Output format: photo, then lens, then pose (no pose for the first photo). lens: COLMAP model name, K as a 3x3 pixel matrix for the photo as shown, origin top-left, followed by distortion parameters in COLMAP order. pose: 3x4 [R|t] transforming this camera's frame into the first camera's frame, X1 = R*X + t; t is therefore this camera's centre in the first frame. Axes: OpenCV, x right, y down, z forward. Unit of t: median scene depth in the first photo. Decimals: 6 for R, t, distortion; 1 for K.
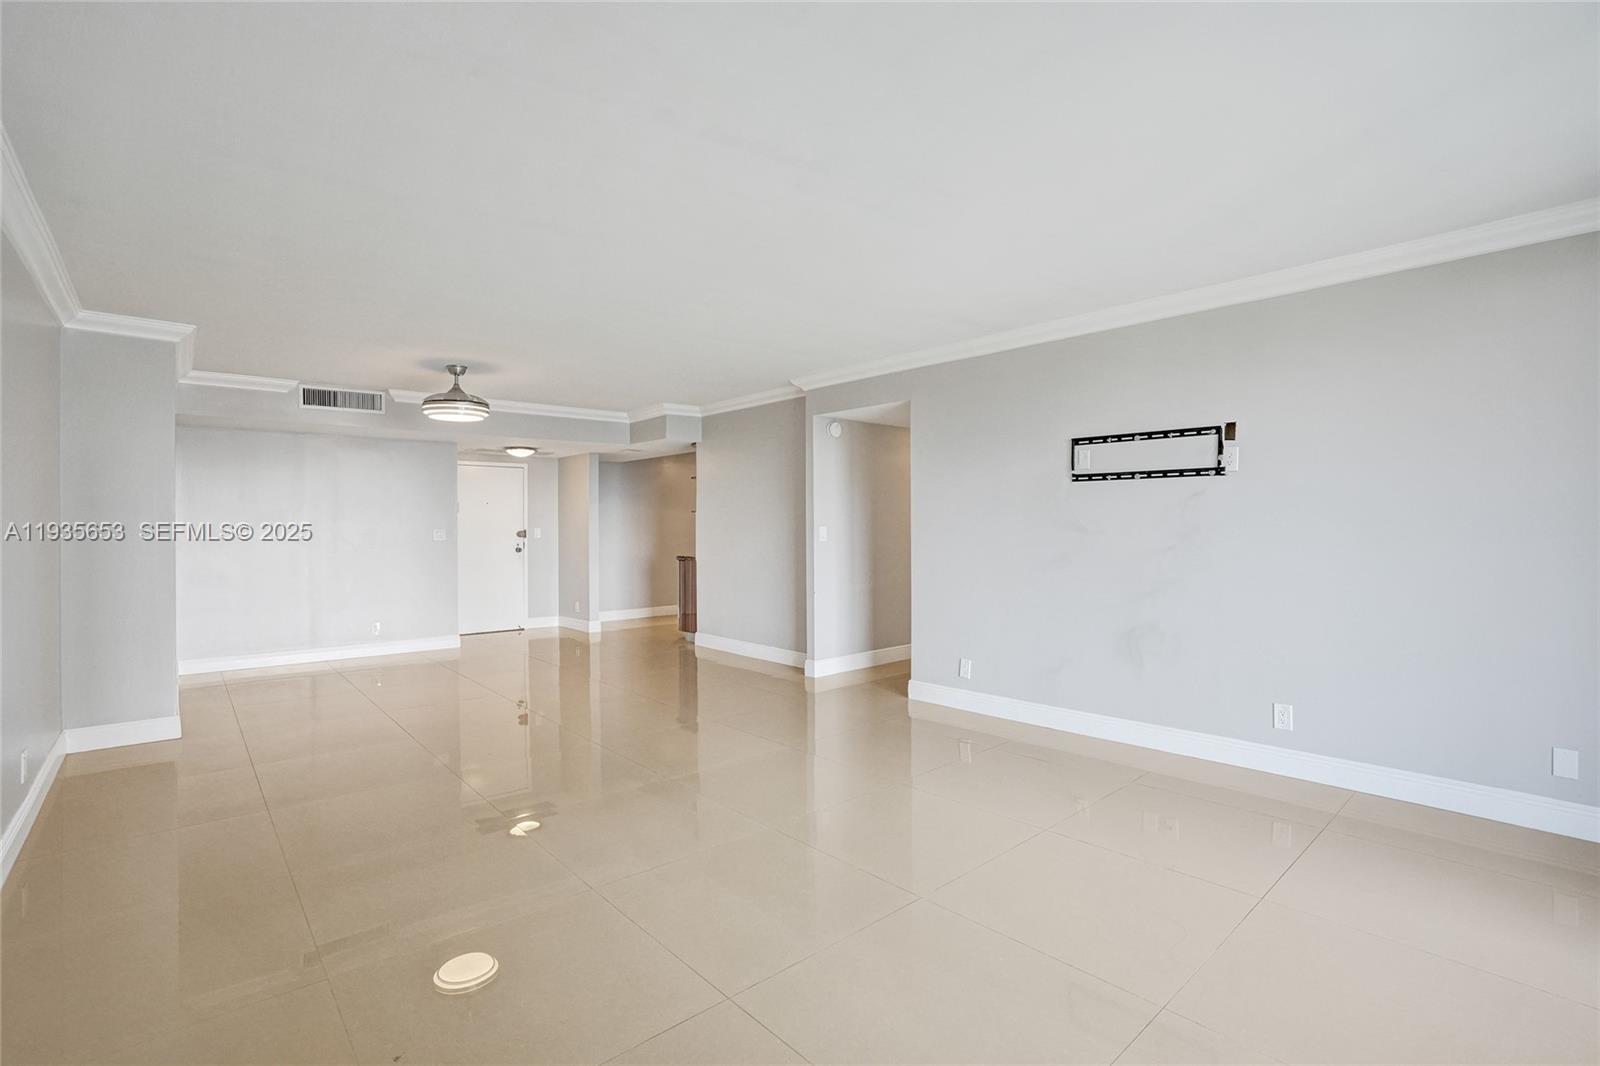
lens RADIAL K [[752.3, 0, 801.5], [0, 752.3, 528.8], [0, 0, 1]] dist [-0.050543, 0.018219]
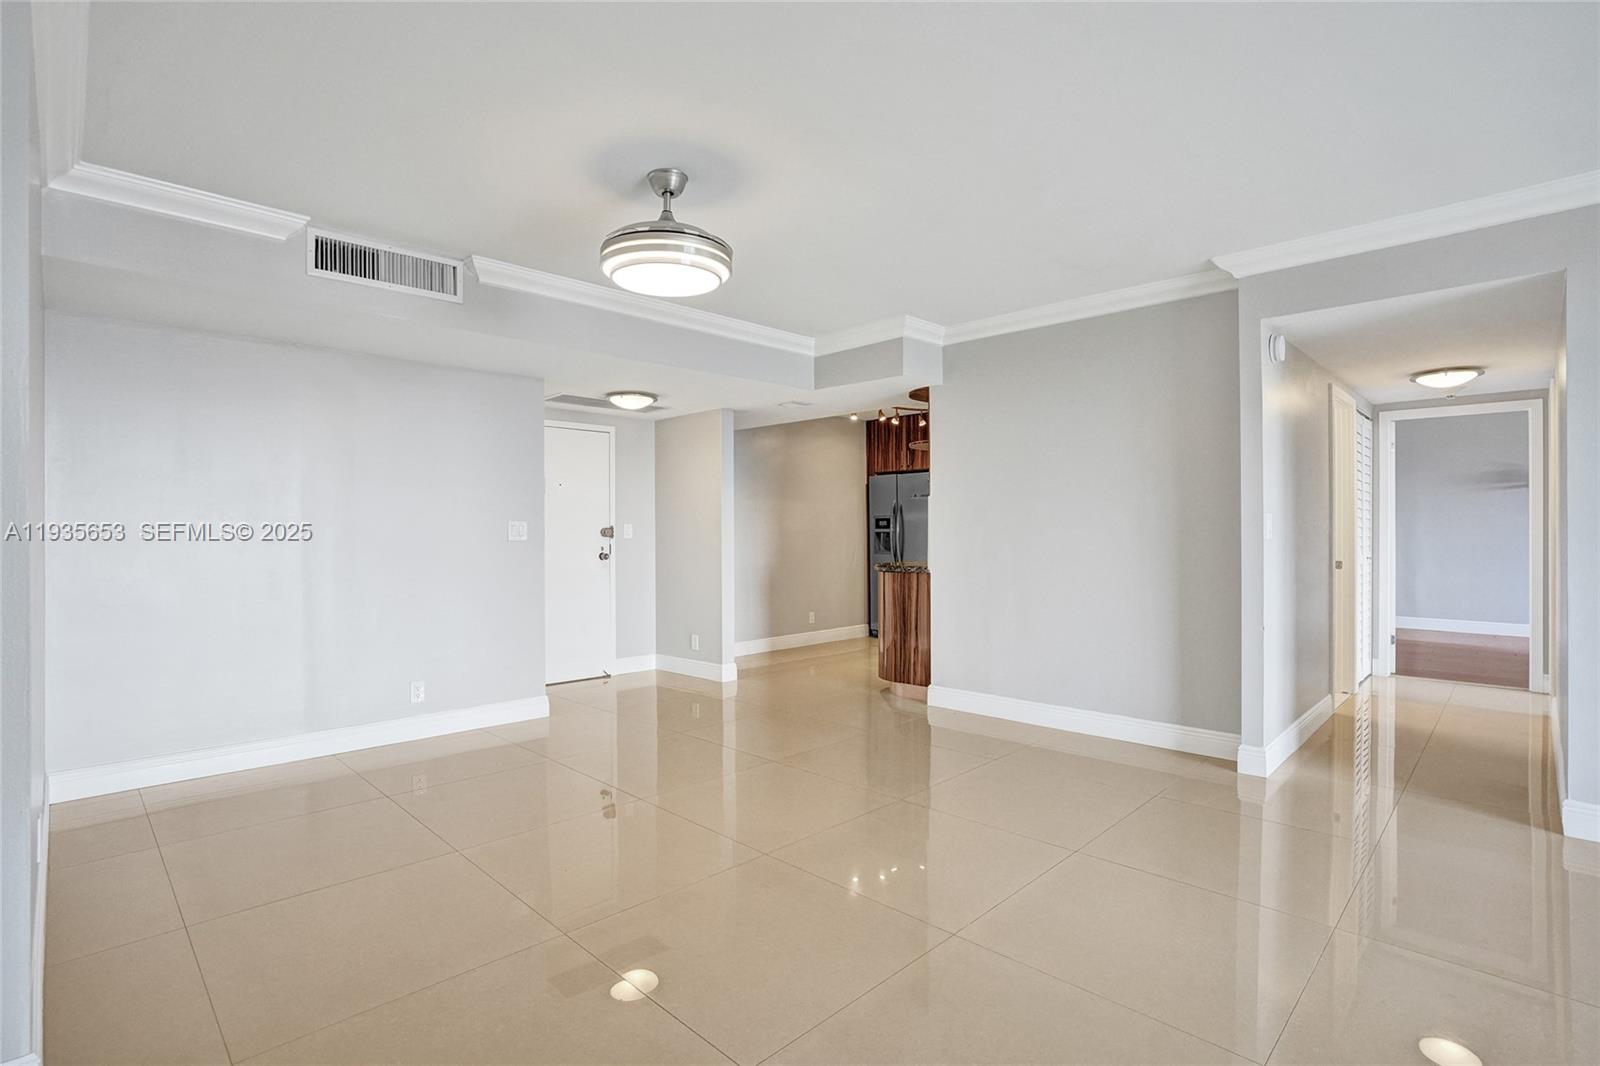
lens RADIAL K [[785.8, 0, 805.5], [0, 785.8, 542.1], [0, 0, 1]] dist [-0.037554, 0.006732]
pose [[0.997201, 0.001555, 0.074755, -0.294540], [-0.002161, 0.999965, 0.008022, 0.011518], [-0.074740, -0.008161, 0.997170, 0.345150]]
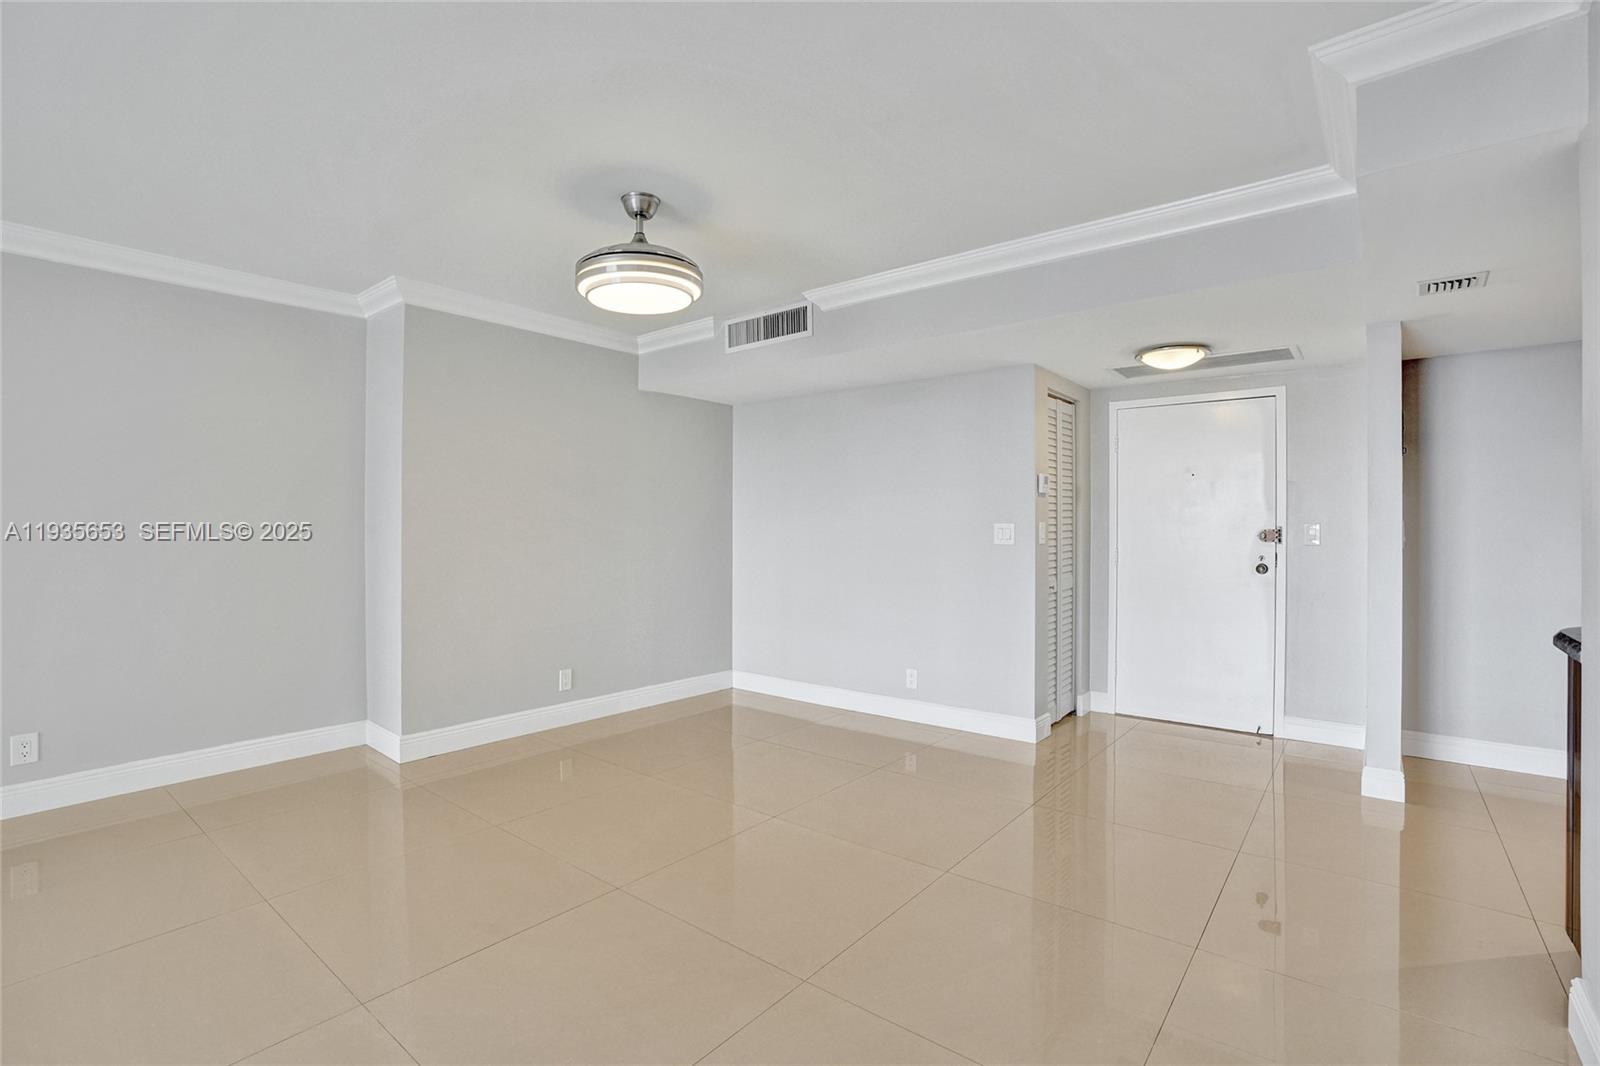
lens RADIAL K [[752.3, 0, 798.8], [0, 752.3, 522.7], [0, 0, 1]] dist [-0.050543, 0.018219]
pose [[0.181091, -0.002732, -0.983463, 0.039218], [-0.006865, 0.999968, -0.004042, 0.003352], [0.983442, 0.007484, 0.181067, 0.726424]]
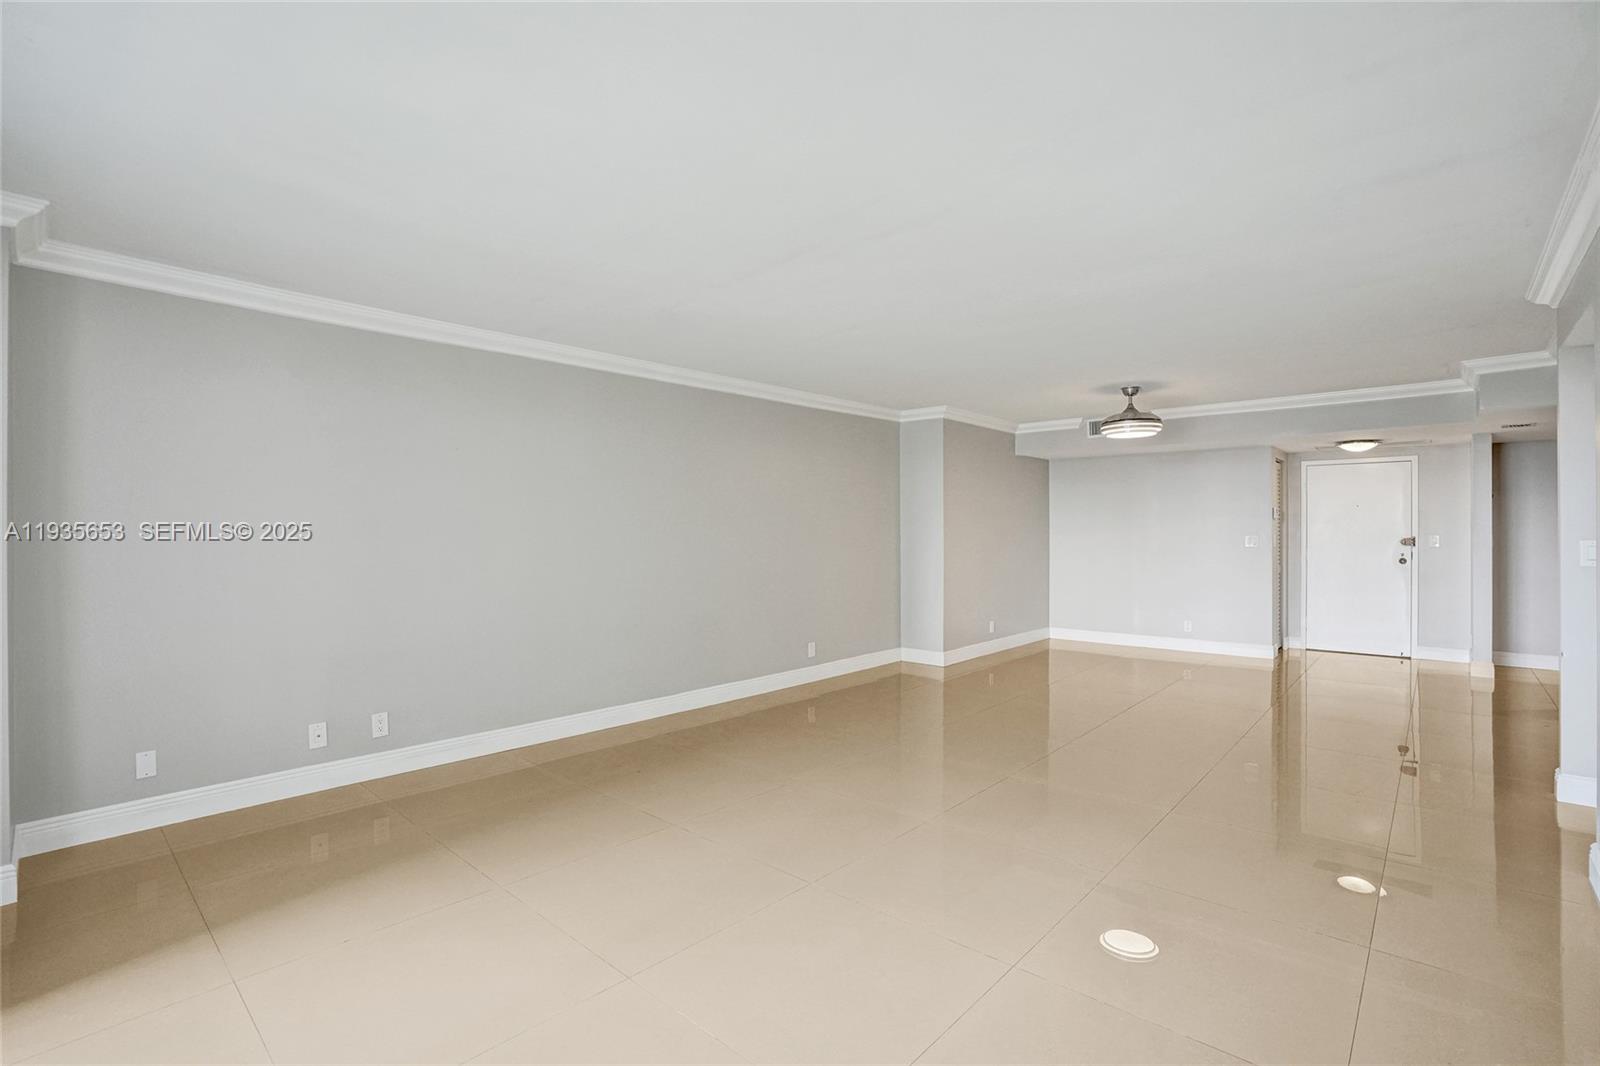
lens RADIAL K [[752.3, 0, 795.0], [0, 752.3, 521.3], [0, 0, 1]] dist [-0.050543, 0.018219]
pose [[0.127293, -0.002901, -0.991861, 0.397873], [-0.003315, 0.999989, -0.003350, -0.012465], [0.991860, 0.003715, 0.127282, 0.266914]]
